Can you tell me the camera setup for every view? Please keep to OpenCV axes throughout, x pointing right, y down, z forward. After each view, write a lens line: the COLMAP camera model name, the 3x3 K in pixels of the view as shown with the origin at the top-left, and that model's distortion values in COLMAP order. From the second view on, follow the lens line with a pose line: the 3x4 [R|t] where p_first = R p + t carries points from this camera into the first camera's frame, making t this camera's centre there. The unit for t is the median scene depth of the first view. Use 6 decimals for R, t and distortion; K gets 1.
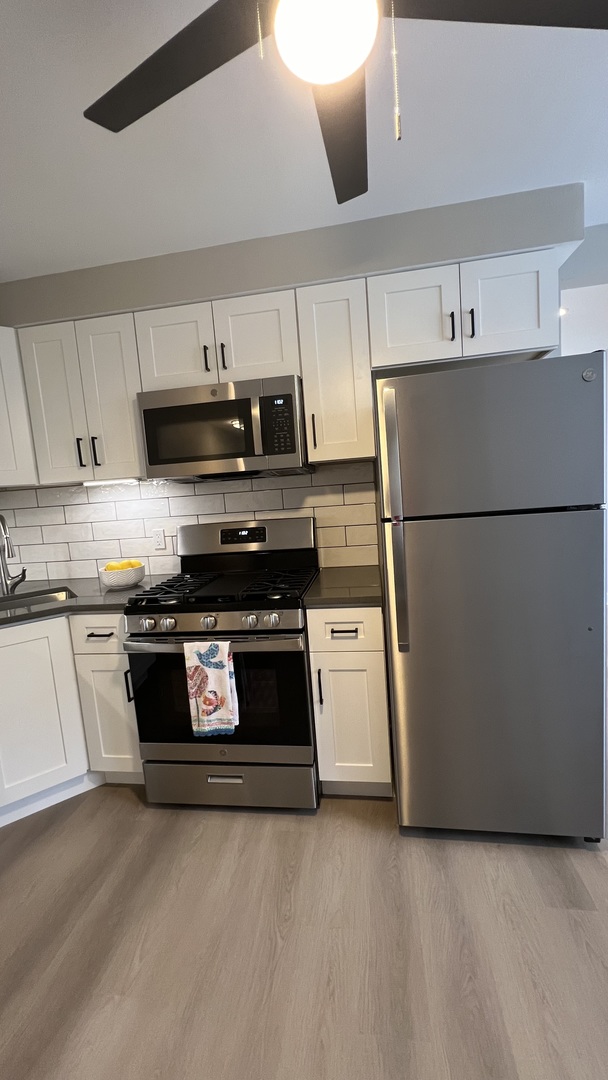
lens RADIAL K [[425.5, 0, 306.1], [0, 425.5, 538.8], [0, 0, 1]] dist [-0.004049, 0.000620]
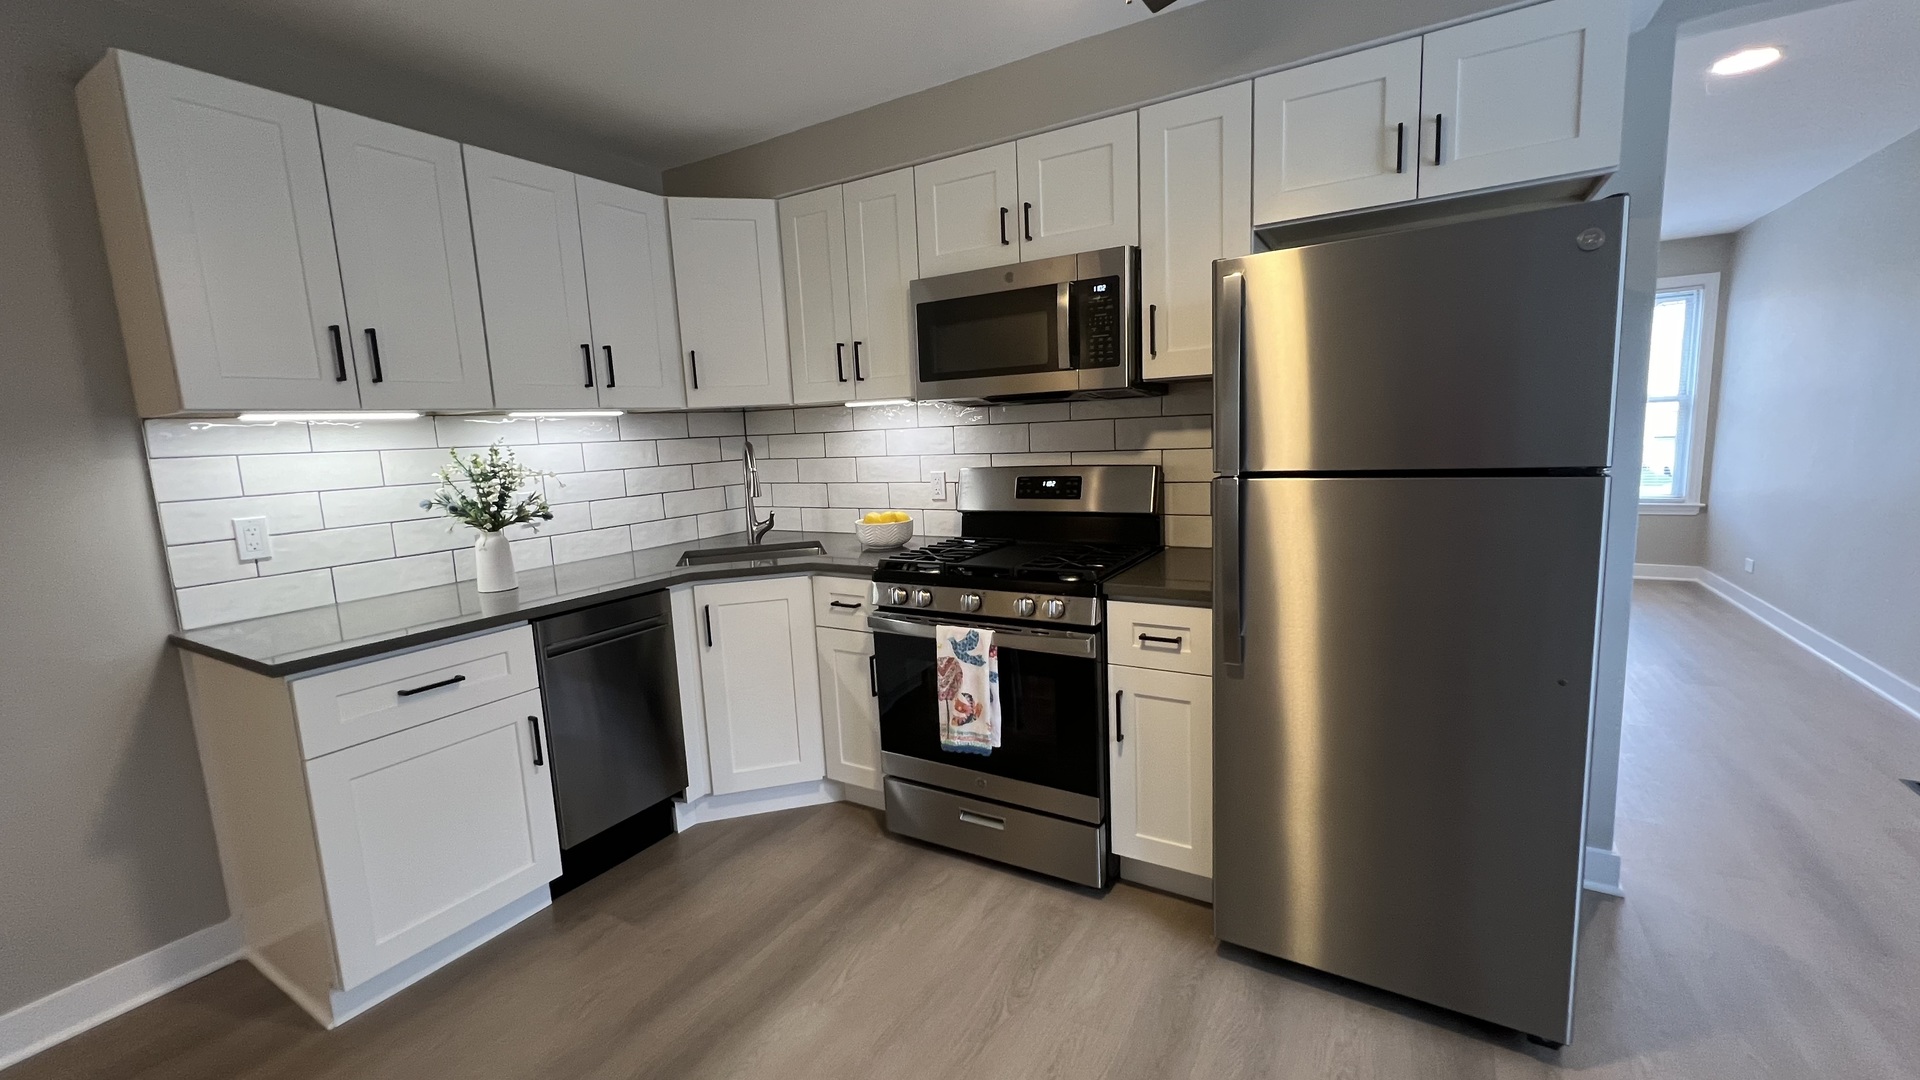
lens RADIAL K [[755.0, 0, 963.6], [0, 755.0, 538.1], [0, 0, 1]] dist [-0.009456, -0.000189]
pose [[0.926799, 0.086372, -0.365491, 0.208905], [-0.067074, 0.995616, 0.065198, 0.003908], [0.369520, -0.035910, 0.928529, -0.188832]]
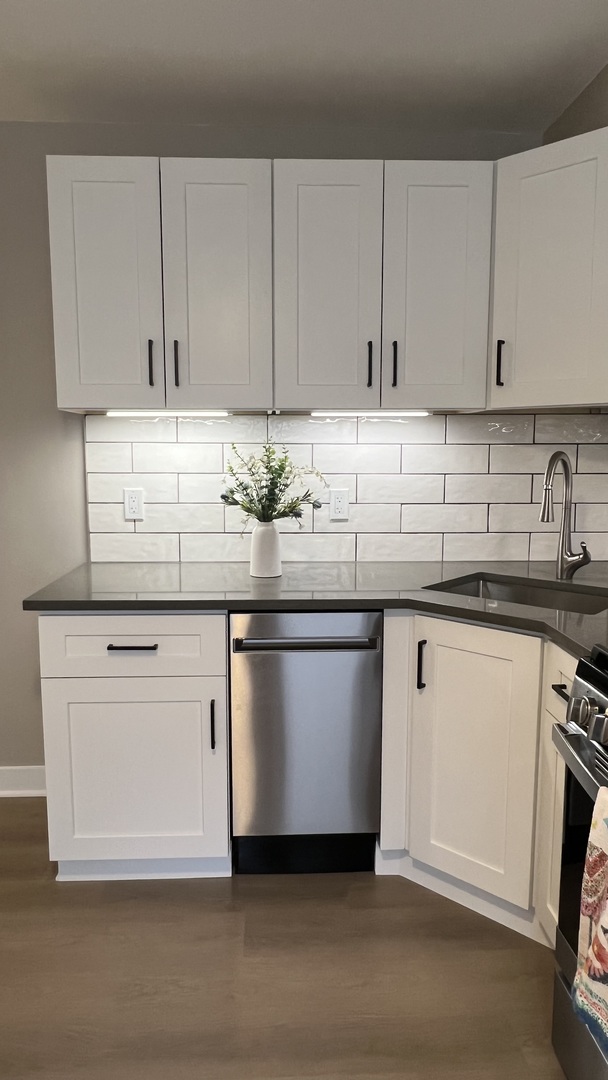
lens RADIAL K [[701.5, 0, 302.1], [0, 701.5, 537.0], [0, 0, 1]] dist [-0.009629, 0.001634]
pose [[0.187345, 0.196563, -0.962427, 0.259976], [-0.125240, 0.976558, 0.175070, -0.077893], [0.974278, 0.087735, 0.207571, 0.504220]]
